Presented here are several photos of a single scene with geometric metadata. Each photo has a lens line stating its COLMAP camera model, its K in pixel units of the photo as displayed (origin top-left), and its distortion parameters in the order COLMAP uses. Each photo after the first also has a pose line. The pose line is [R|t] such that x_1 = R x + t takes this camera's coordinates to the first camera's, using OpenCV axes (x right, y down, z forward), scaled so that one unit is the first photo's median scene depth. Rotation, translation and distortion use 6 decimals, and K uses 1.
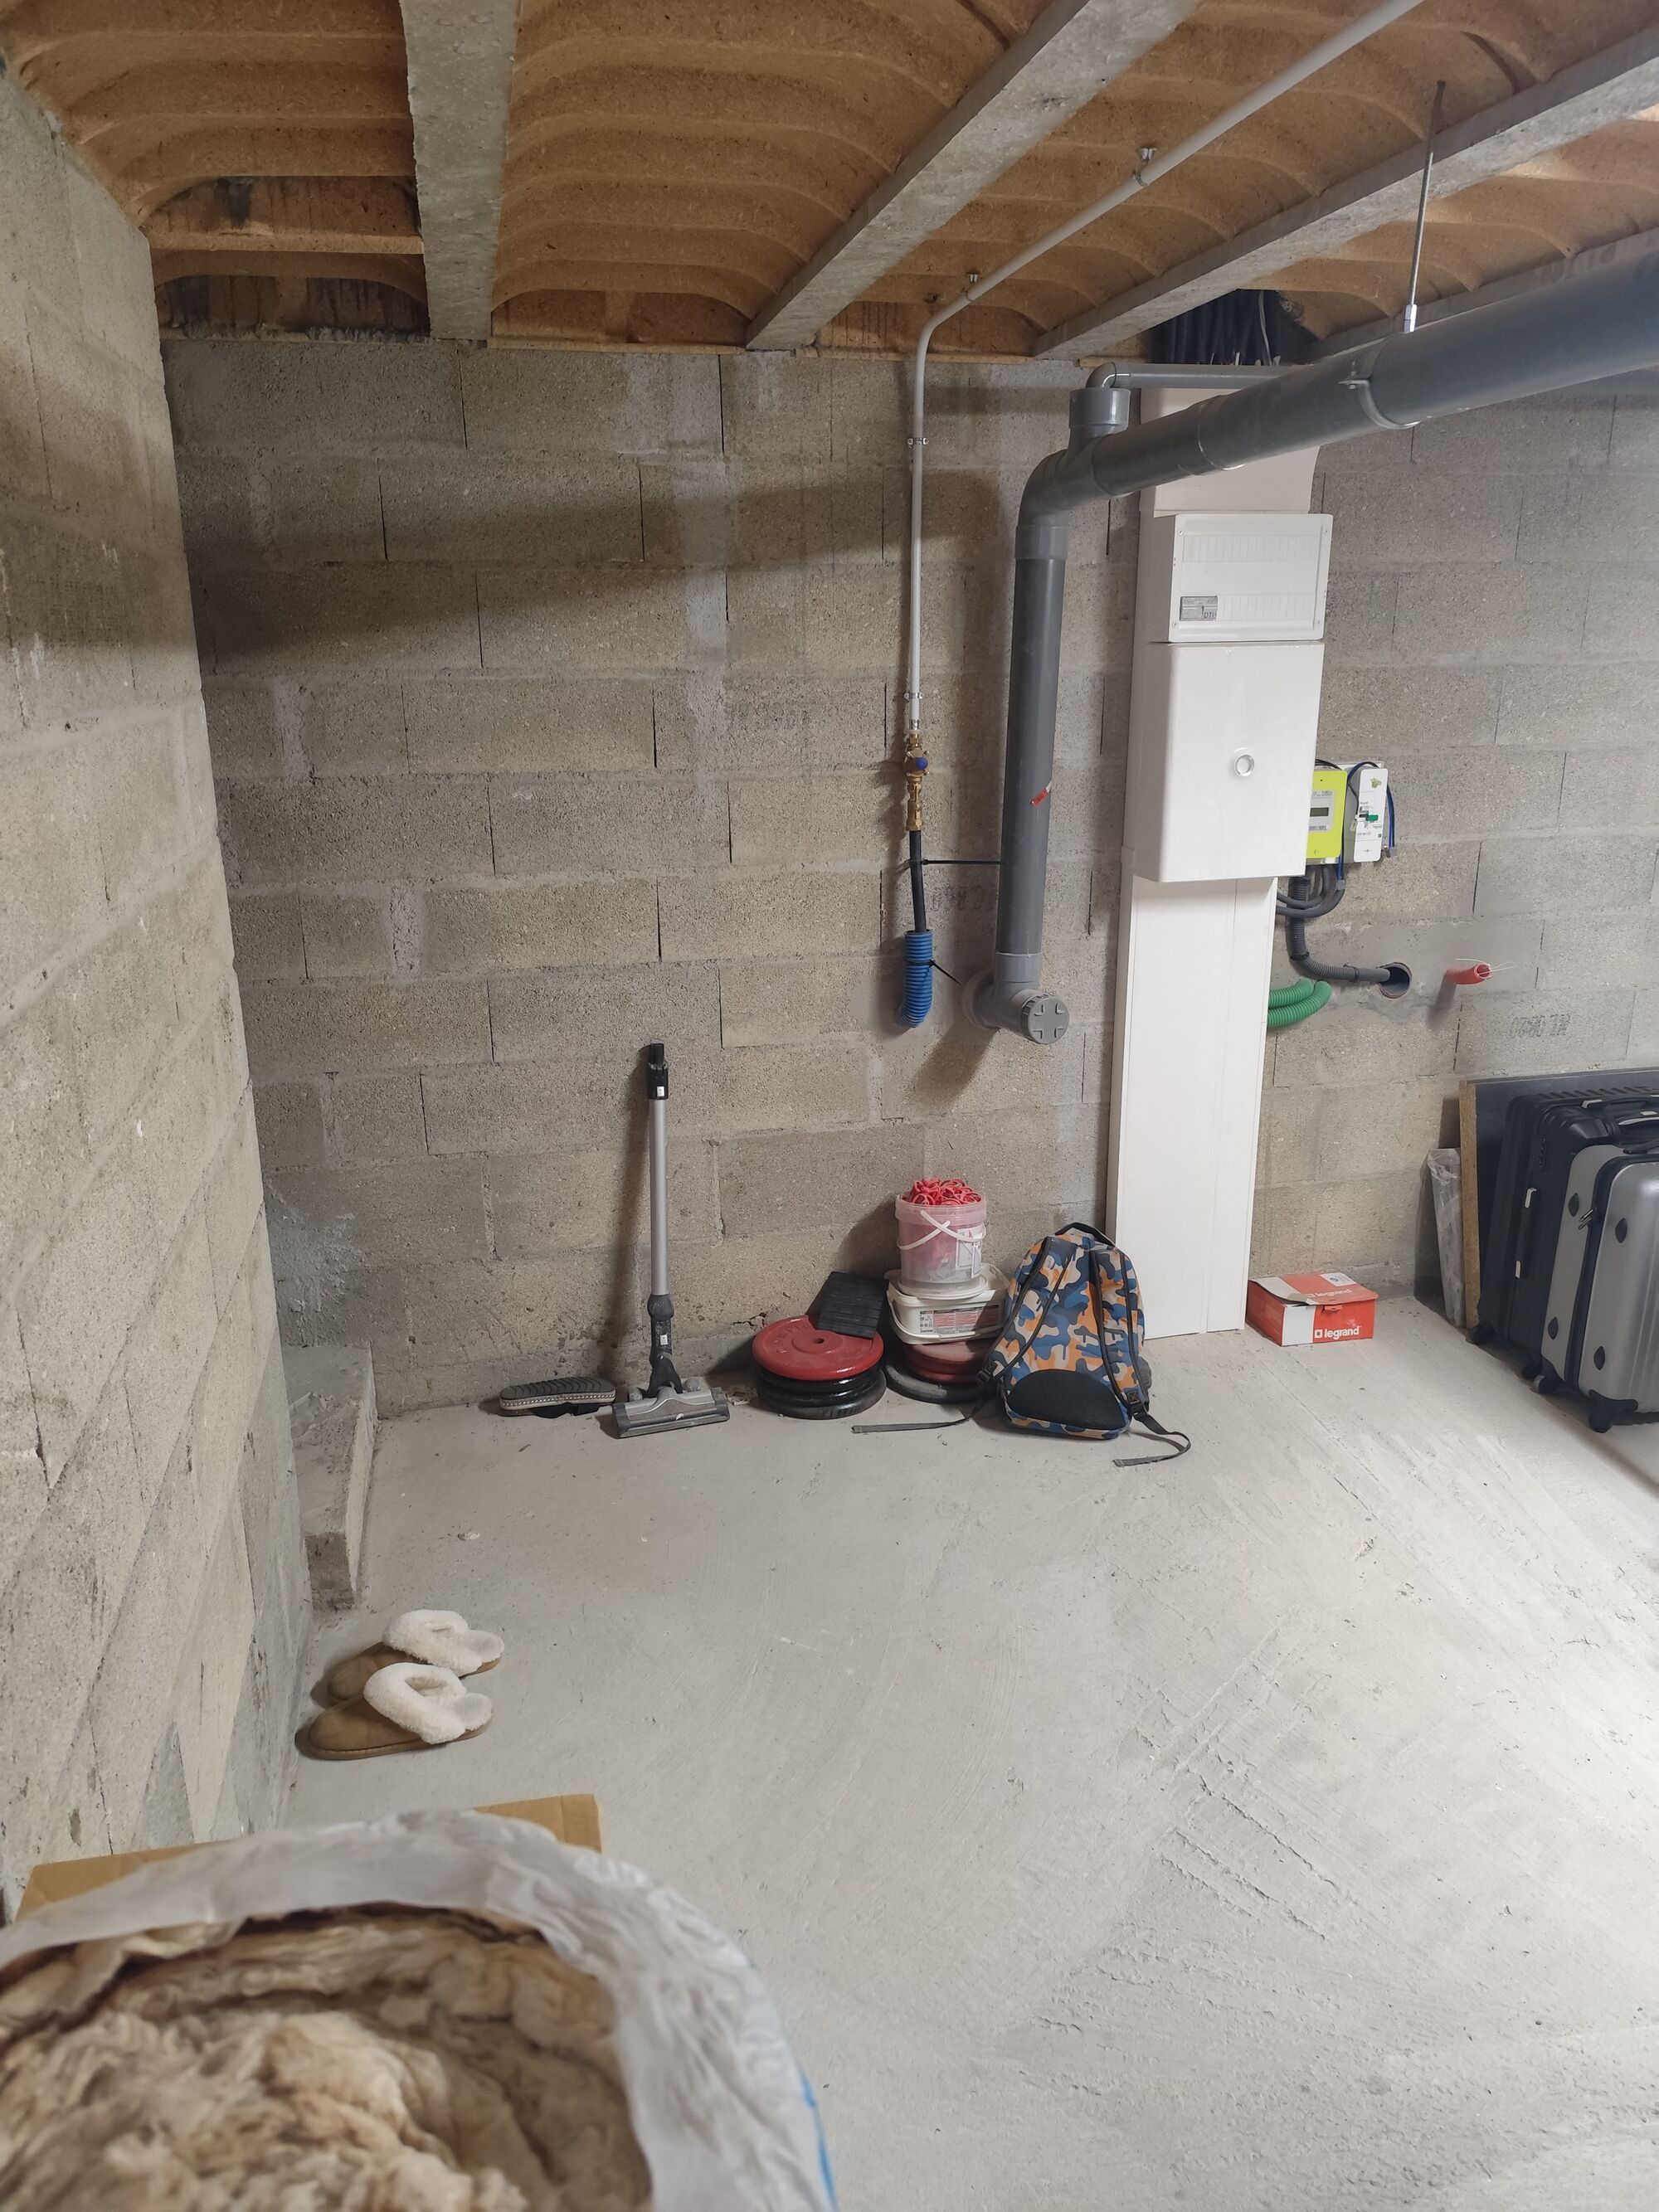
lens RADIAL K [[1422.5, 0, 805.3], [0, 1422.5, 1109.5], [0, 0, 1]] dist [0.027743, -0.034912]
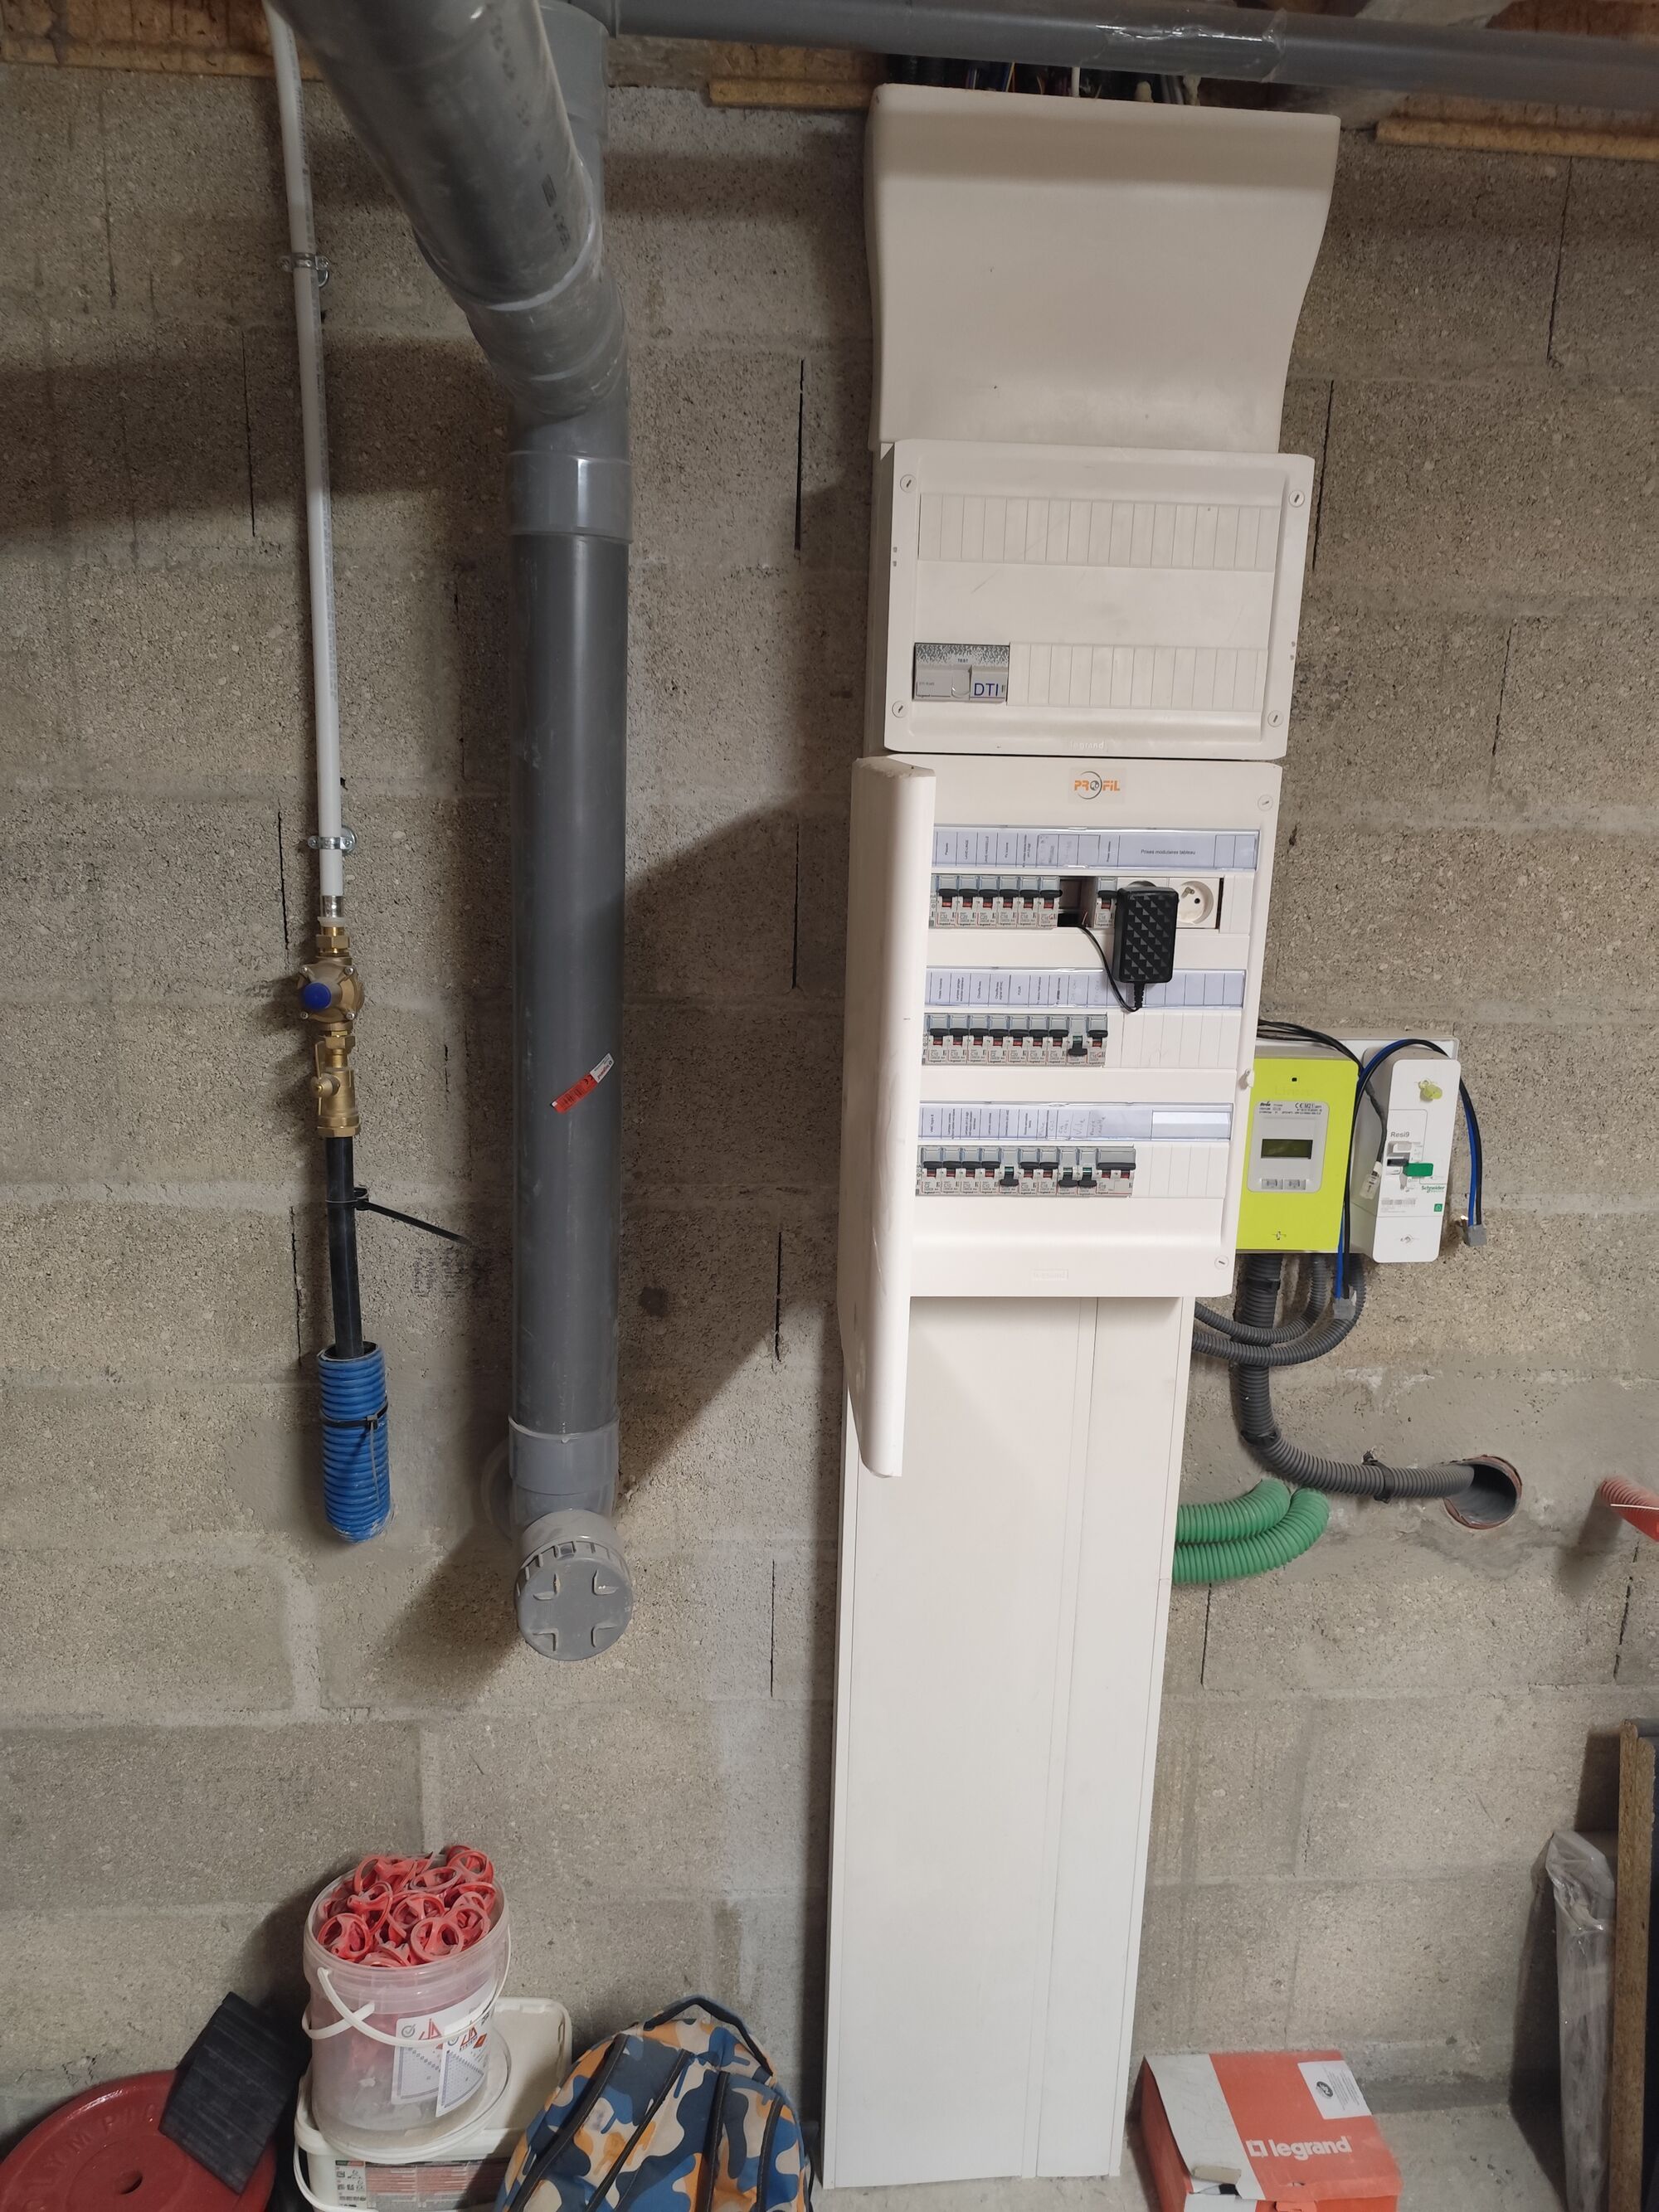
lens RADIAL K [[1422.5, 0, 836.4], [0, 1422.5, 1110.3], [0, 0, 1]] dist [0.027743, -0.034912]
pose [[0.988936, 0.074349, -0.128364, 0.279234], [-0.082084, 0.995048, -0.056052, -0.184996], [0.123561, 0.065968, 0.990142, 0.554008]]
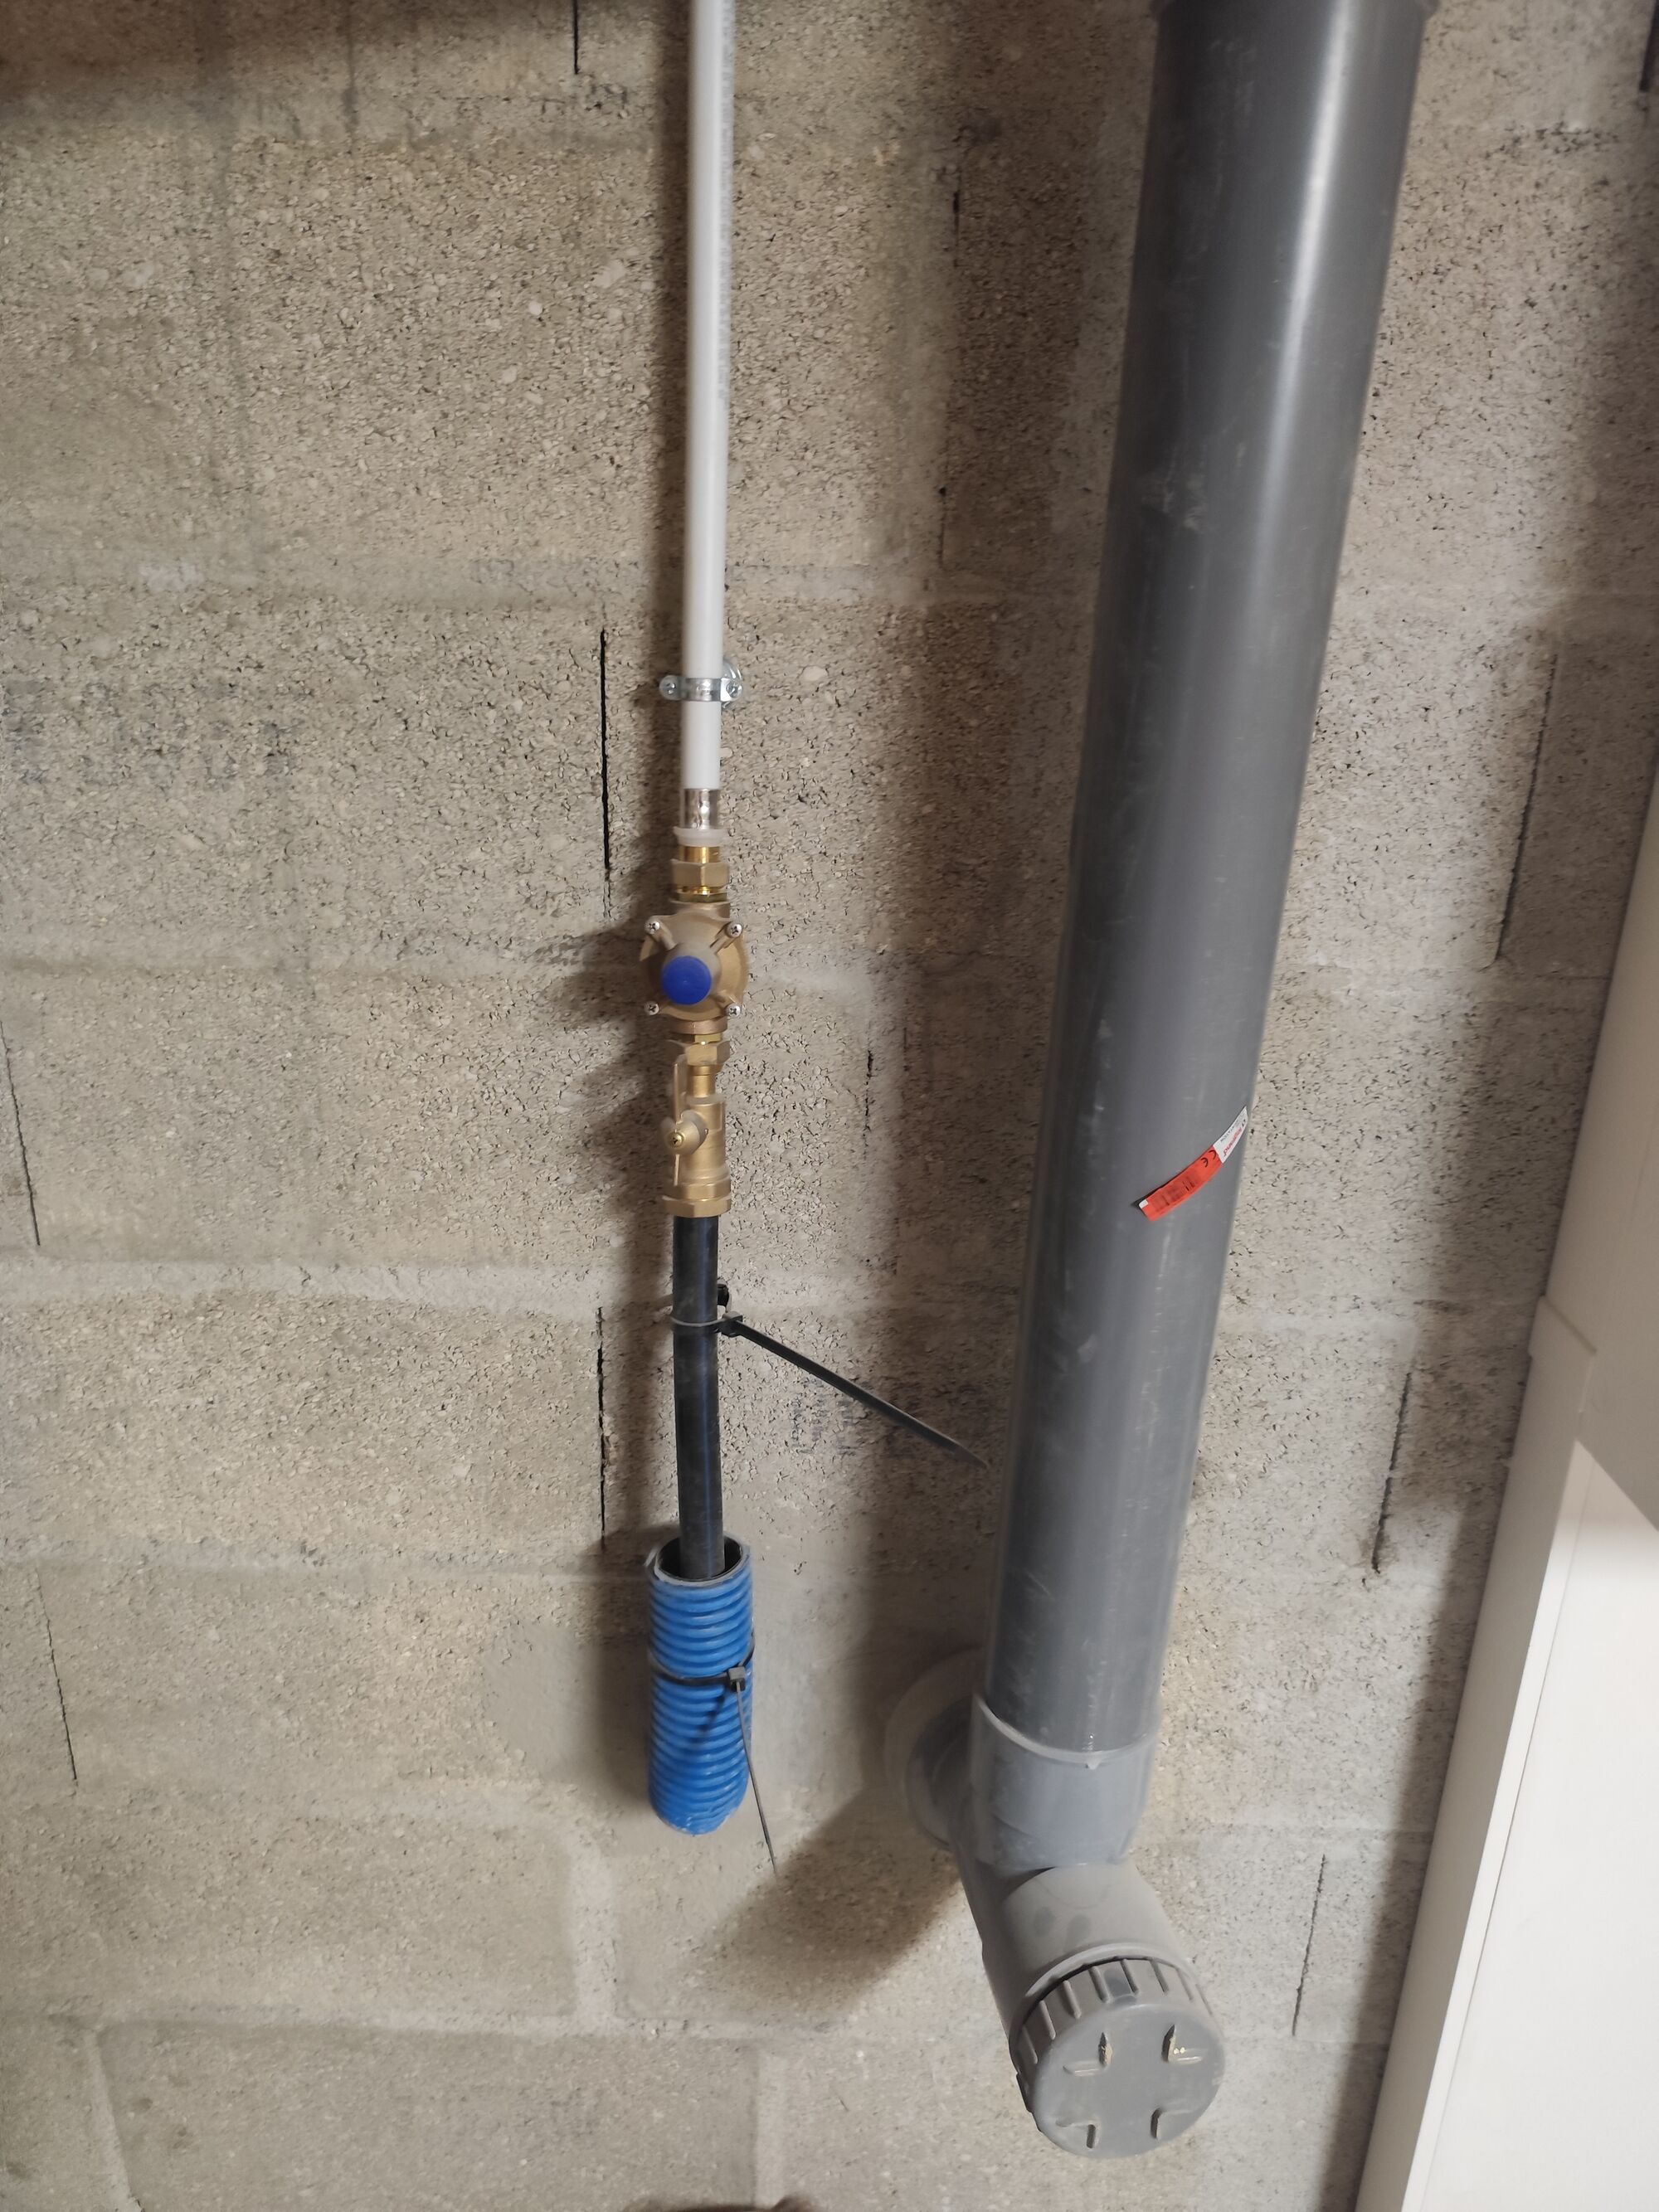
lens RADIAL K [[1422.5, 0, 836.2], [0, 1422.5, 1091.7], [0, 0, 1]] dist [0.027743, -0.034912]
pose [[0.974630, 0.112565, -0.193458, 0.144165], [-0.106410, 0.993437, 0.041953, -0.222821], [0.196910, -0.020303, 0.980211, 0.727148]]
